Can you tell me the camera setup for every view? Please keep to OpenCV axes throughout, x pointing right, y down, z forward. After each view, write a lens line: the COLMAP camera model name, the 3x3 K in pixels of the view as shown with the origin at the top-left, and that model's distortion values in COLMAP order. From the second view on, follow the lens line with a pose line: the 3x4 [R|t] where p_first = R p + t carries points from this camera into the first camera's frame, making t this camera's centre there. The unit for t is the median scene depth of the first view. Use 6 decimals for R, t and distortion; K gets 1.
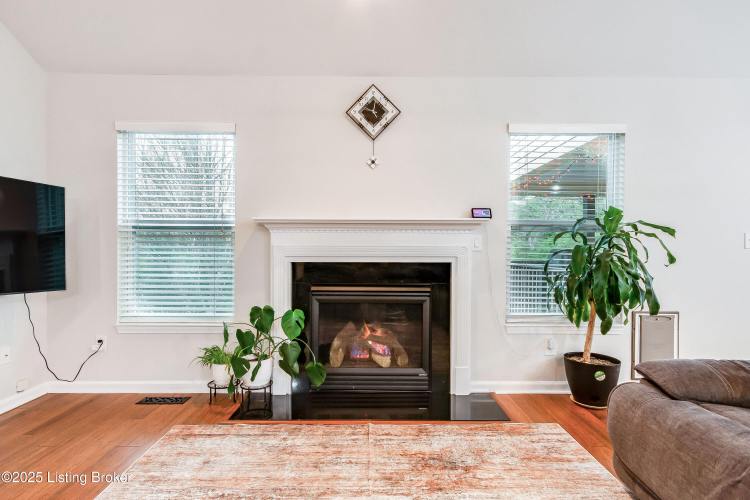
lens RADIAL K [[400.0, 0, 373.6], [0, 400.0, 251.3], [0, 0, 1]] dist [0.000355, 0.002138]
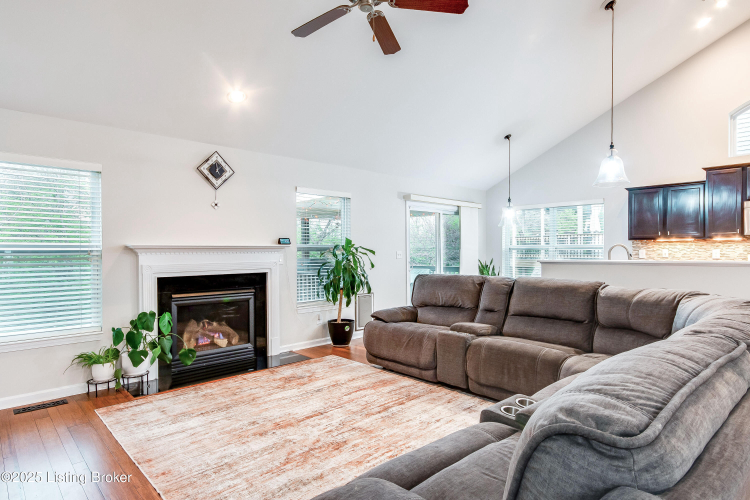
lens RADIAL K [[428.0, 0, 375.1], [0, 428.0, 250.7], [0, 0, 1]] dist [0.024550, 0.001416]
pose [[0.729120, -0.009008, 0.684327, -0.649705], [0.016959, 0.999844, -0.004907, -0.041354], [-0.684176, 0.015183, 0.729159, -0.519226]]
